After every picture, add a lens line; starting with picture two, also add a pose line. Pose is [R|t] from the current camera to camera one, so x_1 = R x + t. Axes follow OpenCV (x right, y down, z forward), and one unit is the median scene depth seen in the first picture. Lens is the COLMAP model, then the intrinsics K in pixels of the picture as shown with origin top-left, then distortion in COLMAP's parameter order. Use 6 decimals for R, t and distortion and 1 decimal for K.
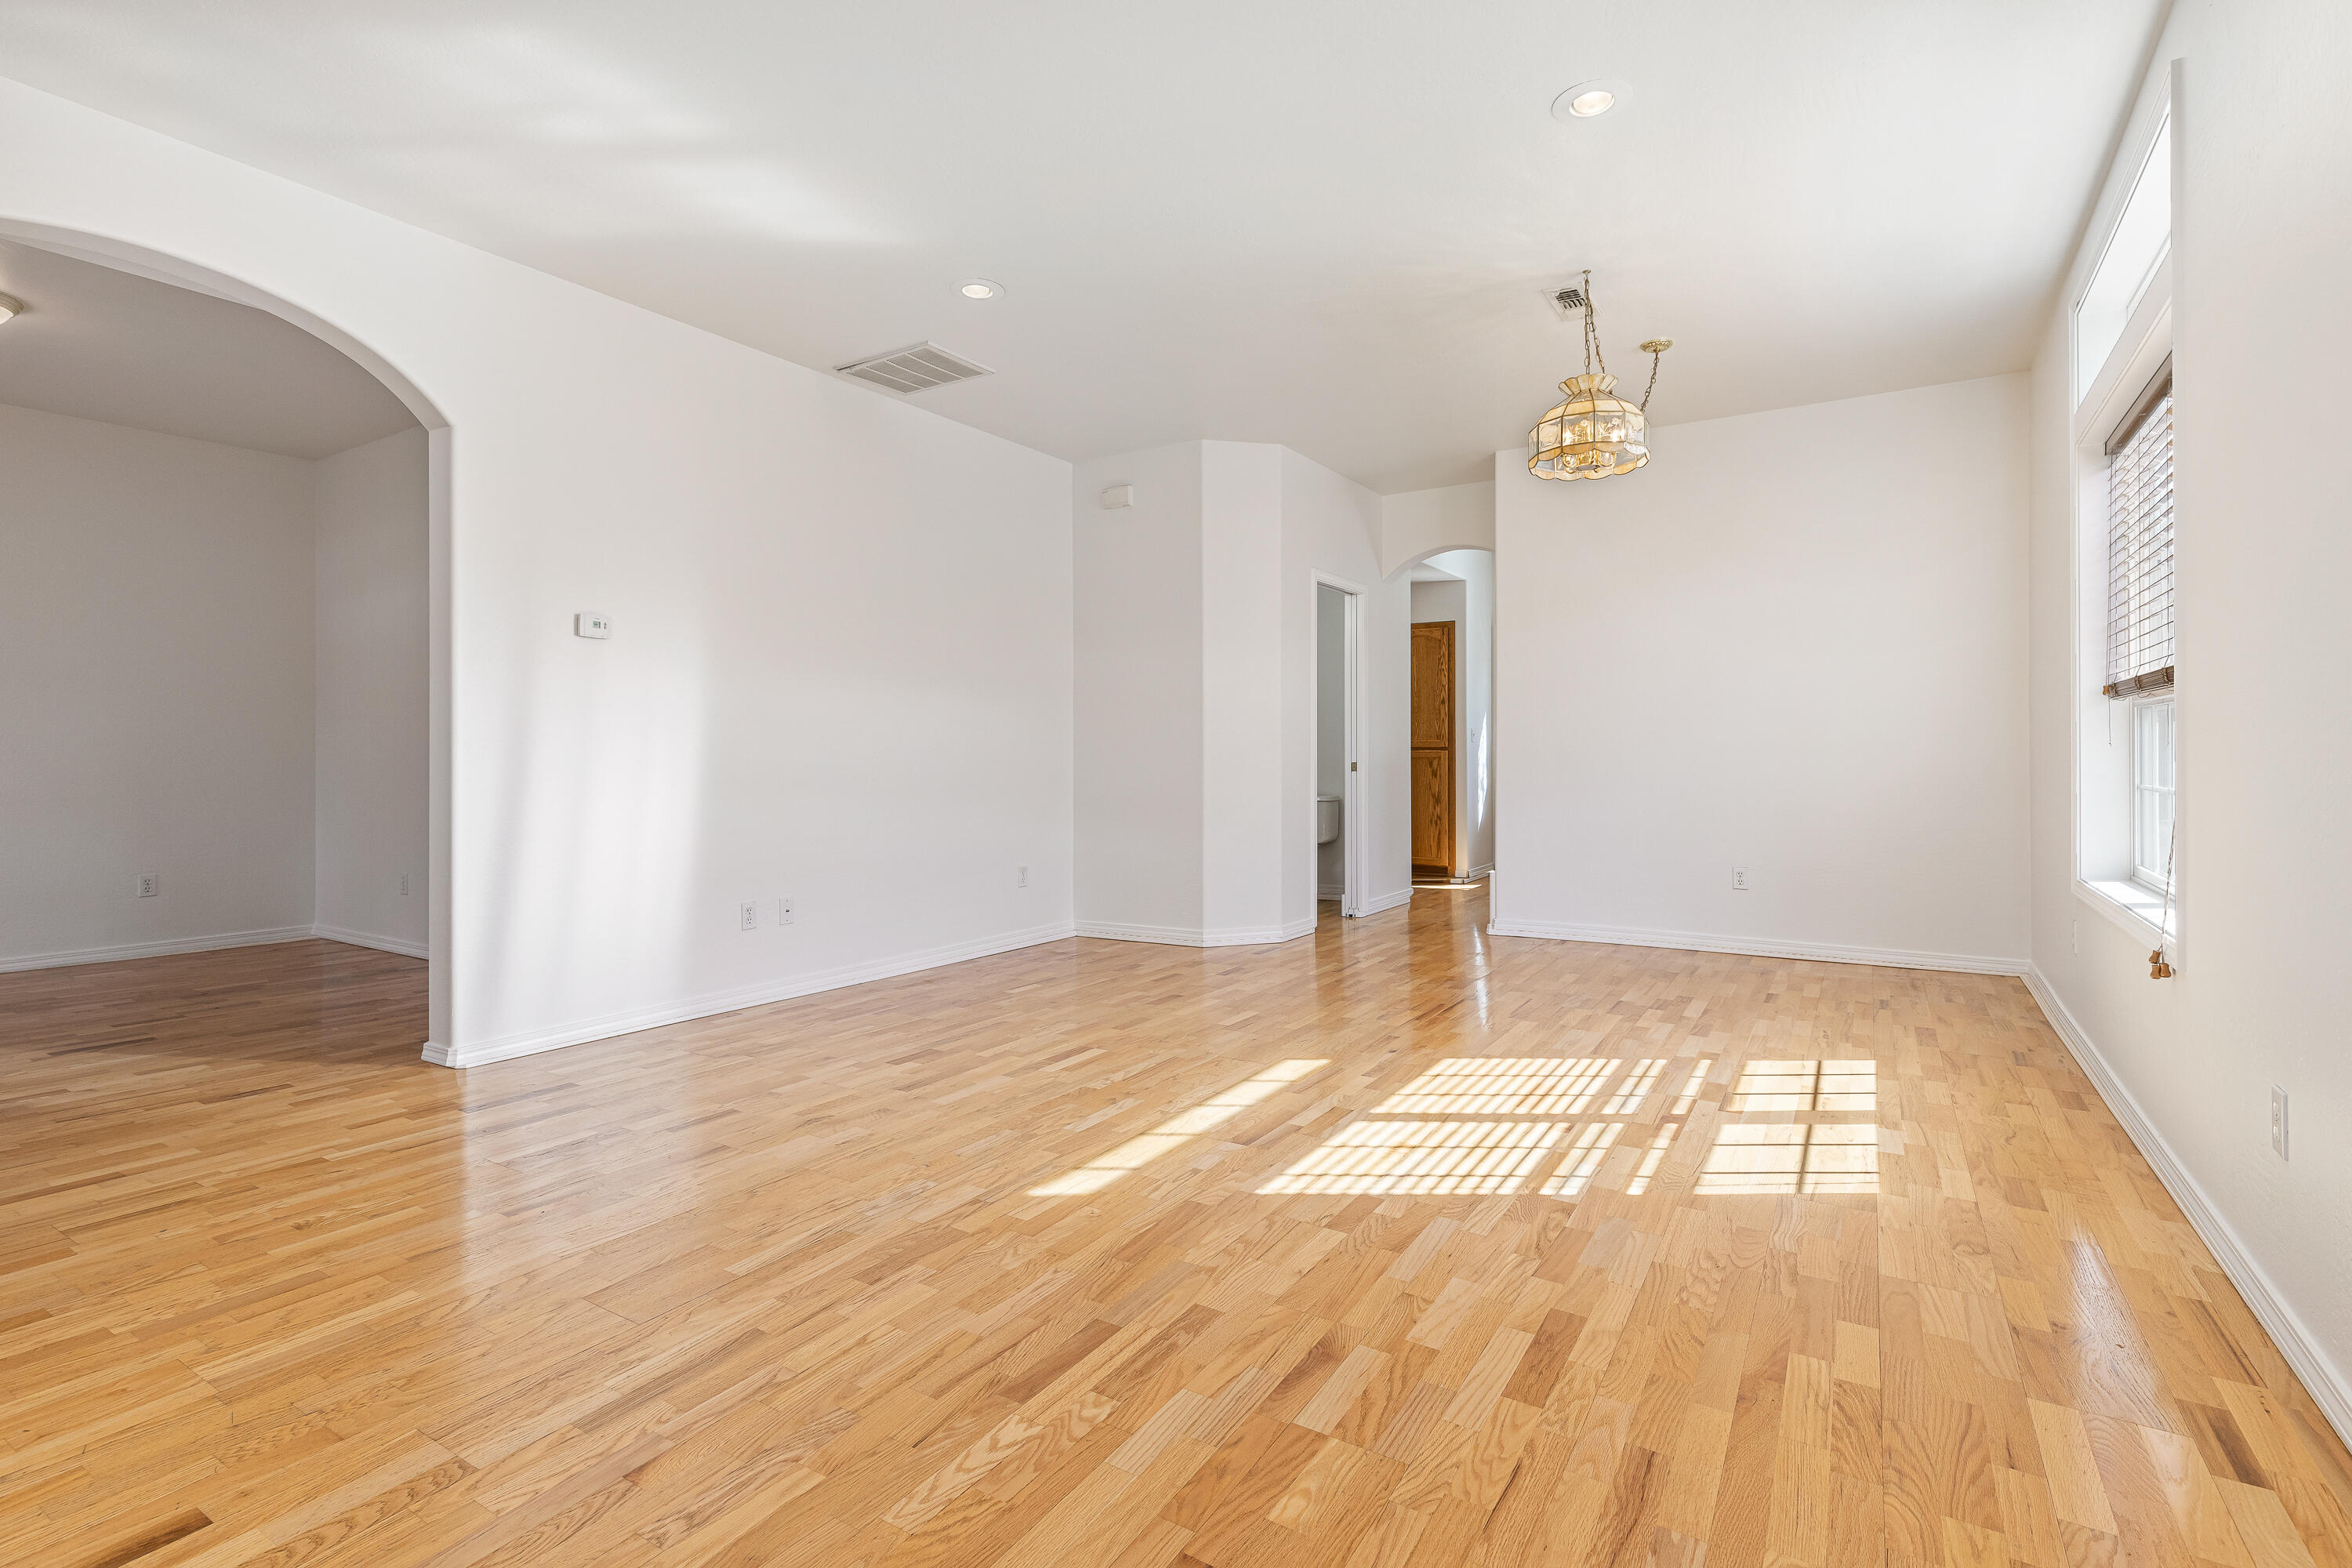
lens RADIAL K [[1108.3, 0, 1176.0], [0, 1108.3, 784.0], [0, 0, 1]] dist [0.017564, 0.000120]
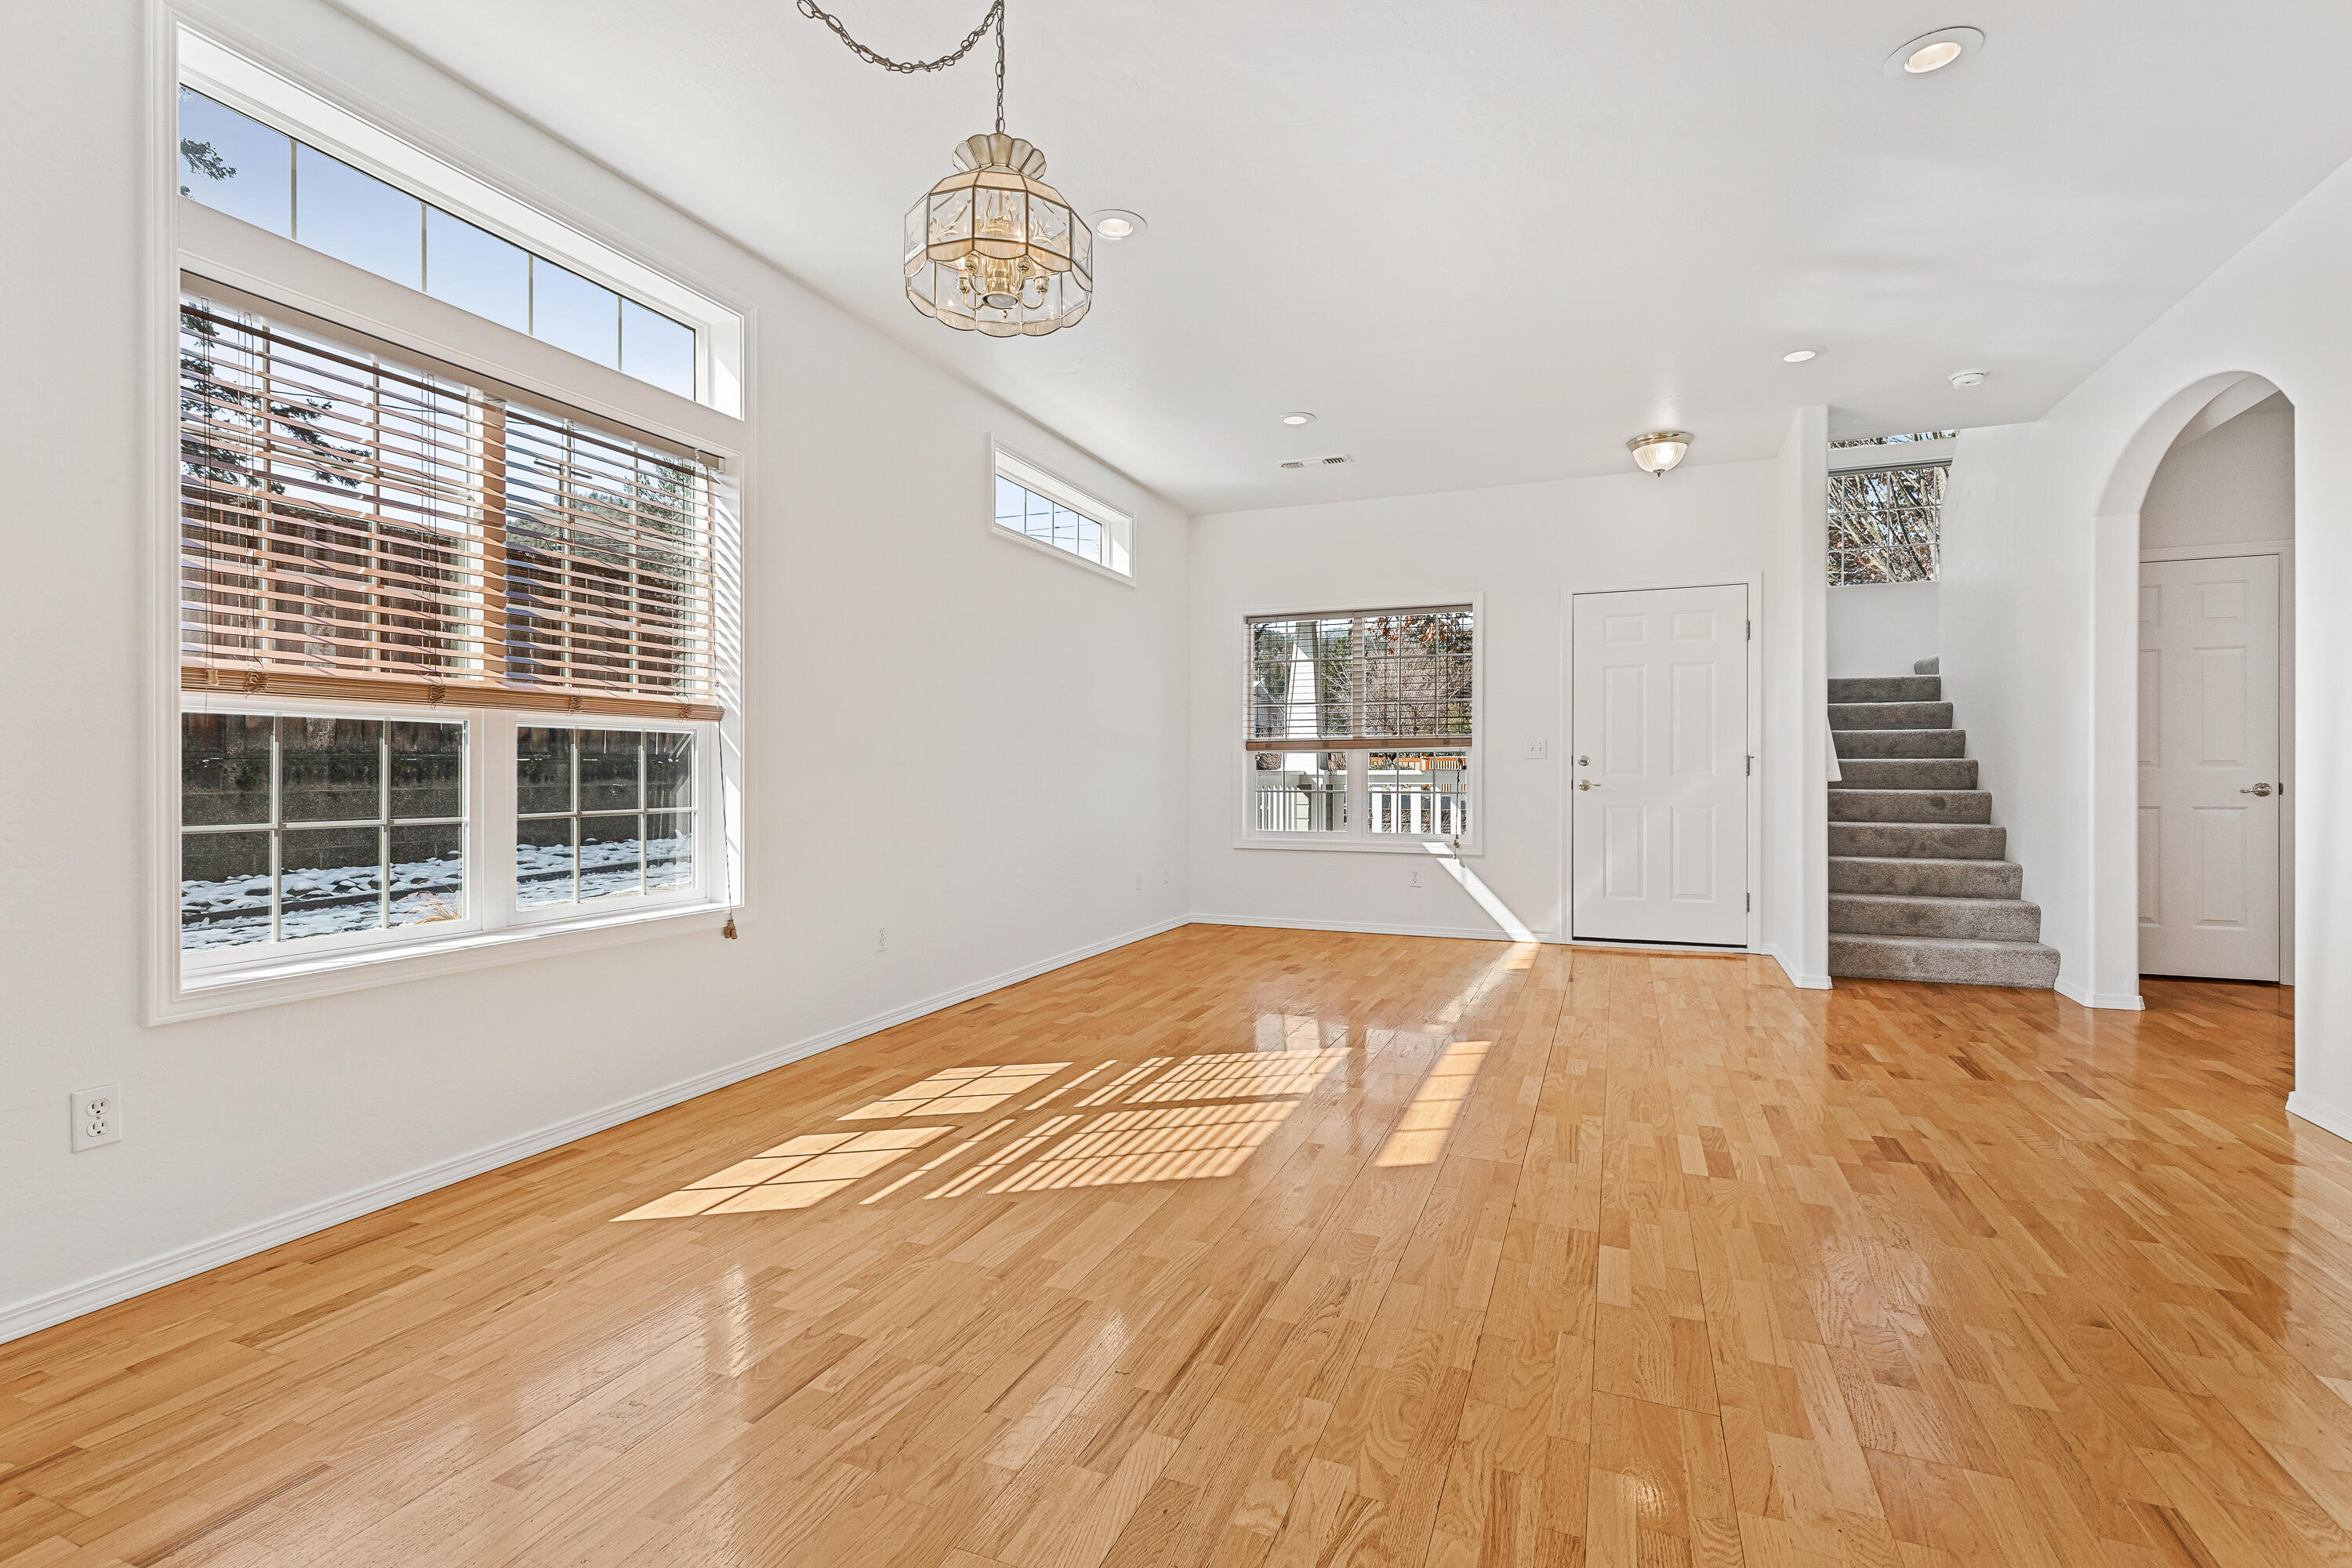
lens RADIAL K [[1071.1, 0, 1179.8], [0, 1071.1, 775.4], [0, 0, 1]] dist [0.002989, -0.000089]
pose [[-0.985246, 0.005581, -0.171055, 0.489216], [0.001613, 0.999727, 0.023325, -0.045285], [0.171139, 0.022705, -0.984985, 2.097764]]
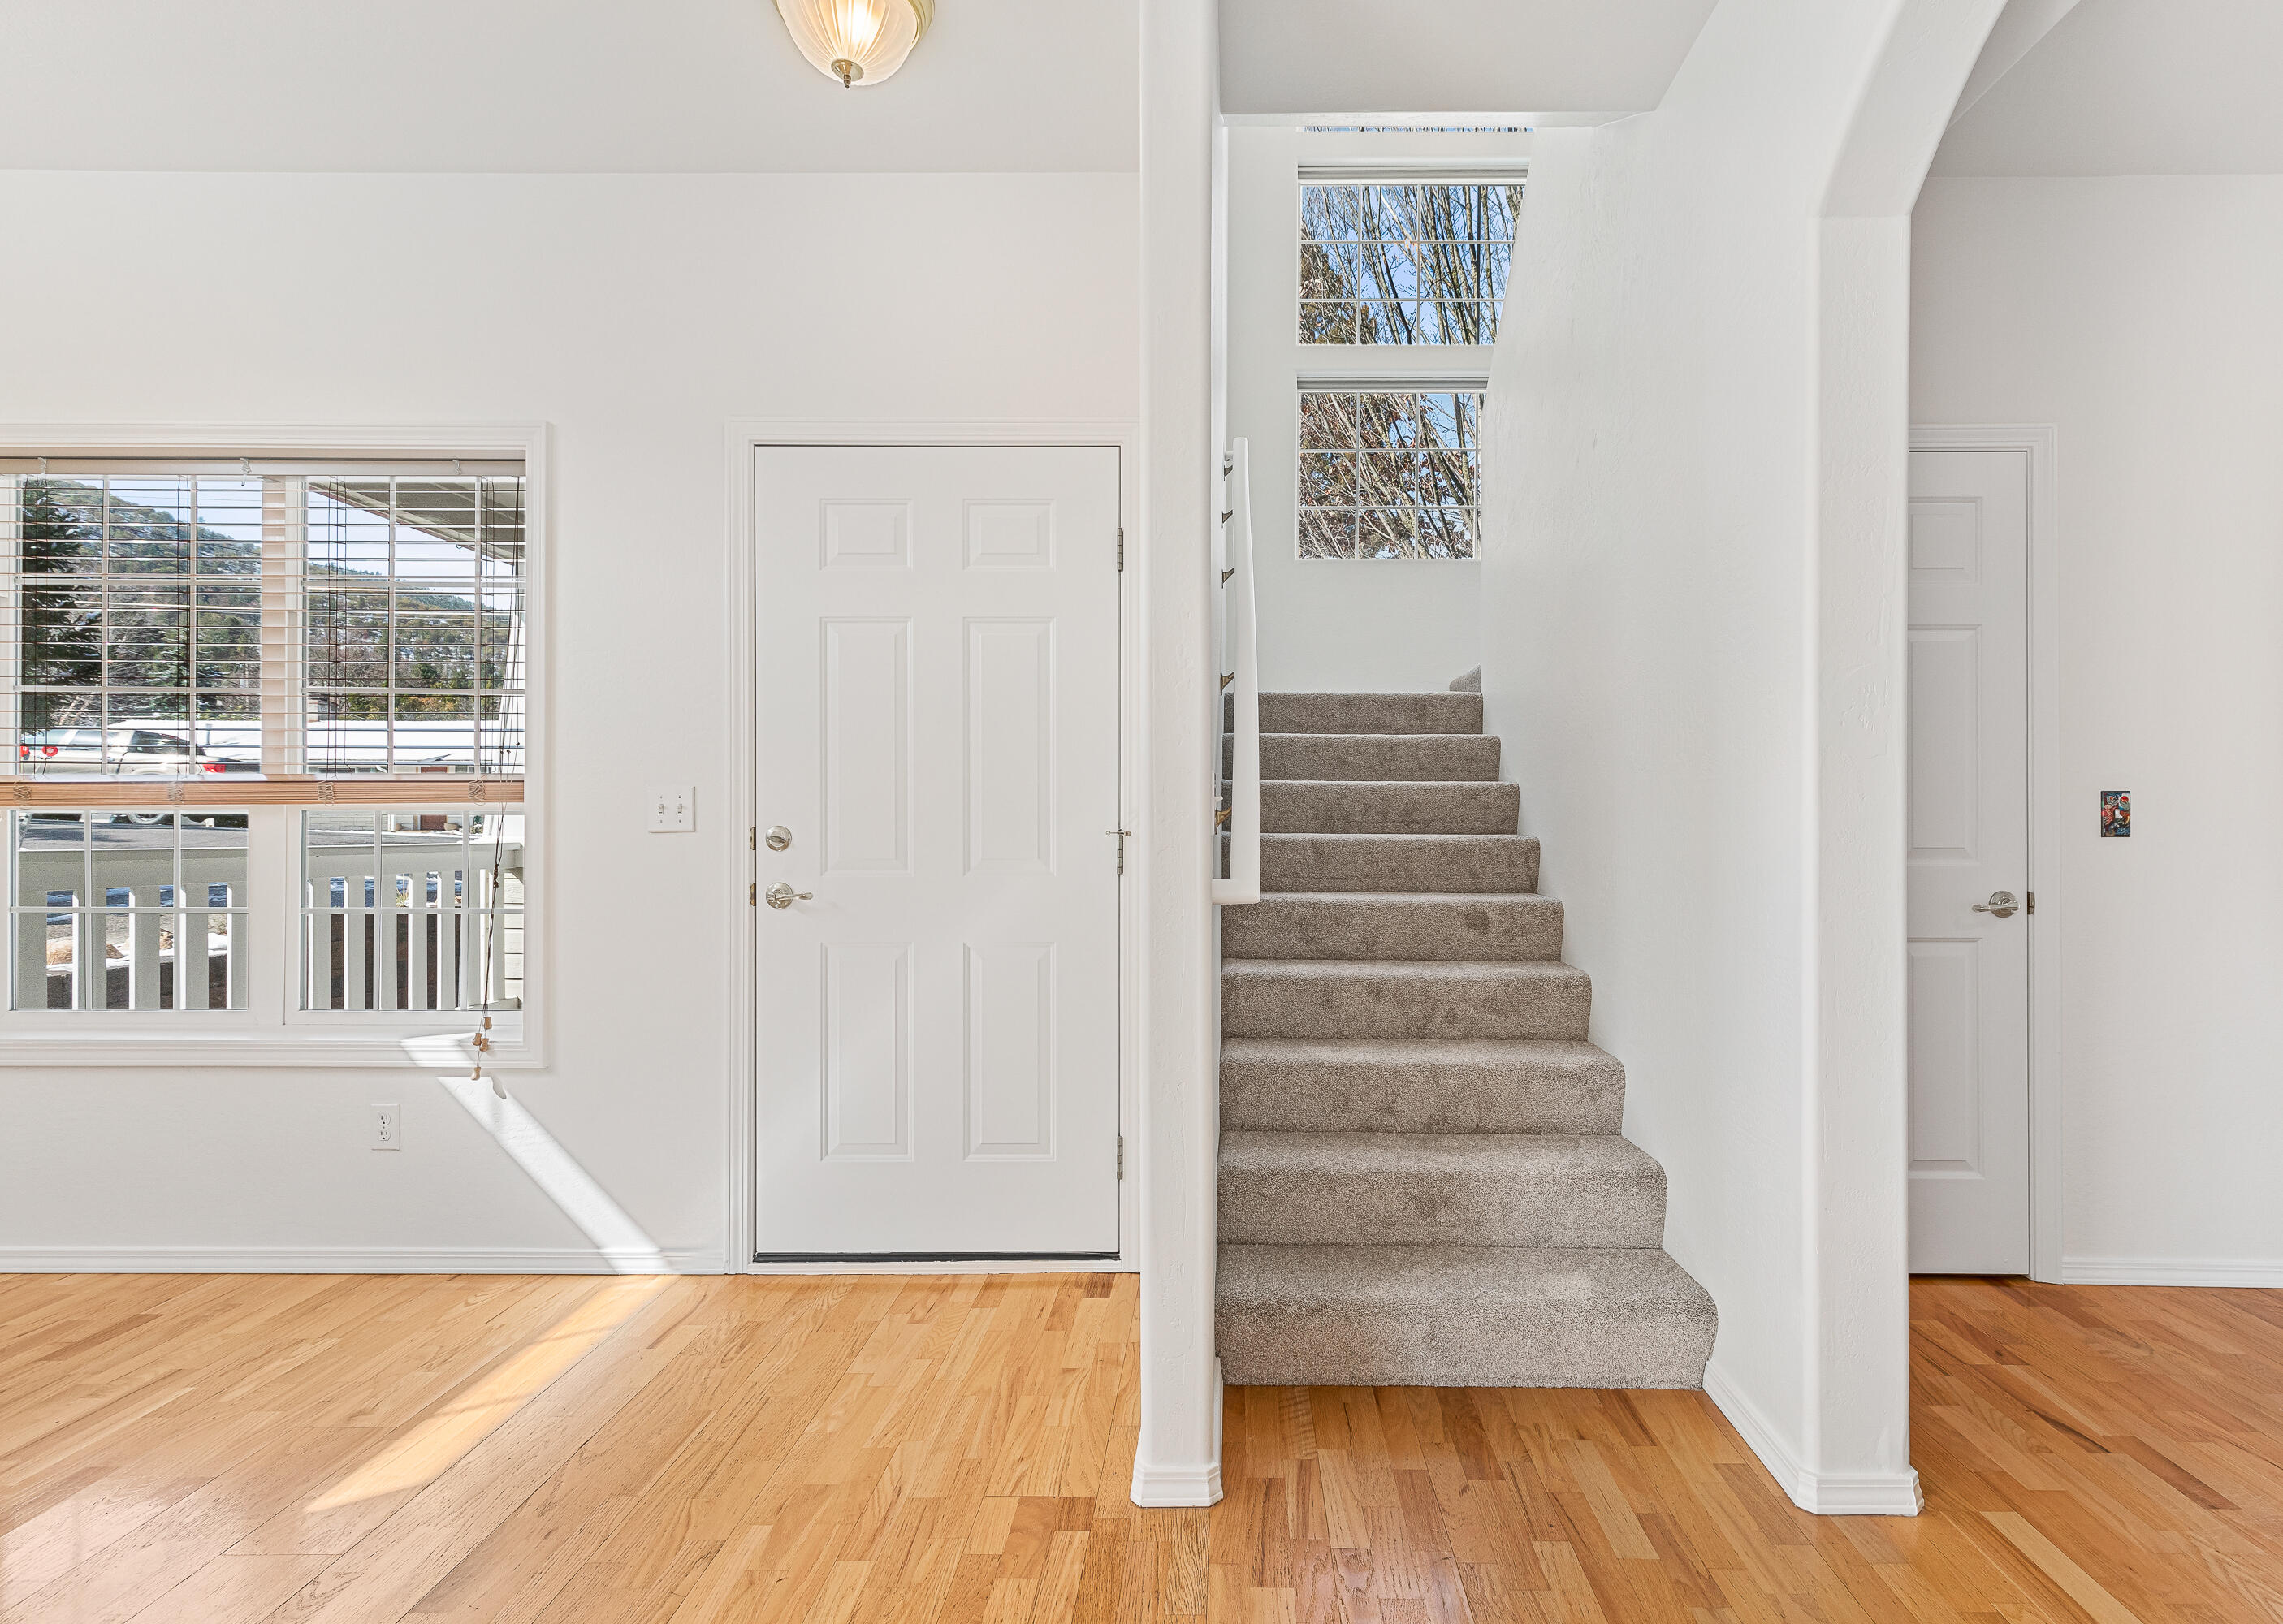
lens RADIAL K [[1113.4, 0, 1210.4], [0, 1113.4, 828.9], [0, 0, 1]] dist [0.005667, 0.000611]
pose [[-0.853891, 0.001661, -0.520449, -0.472451], [-0.009848, 0.999764, 0.019348, -0.053191], [0.520359, 0.021647, -0.853673, 1.146239]]
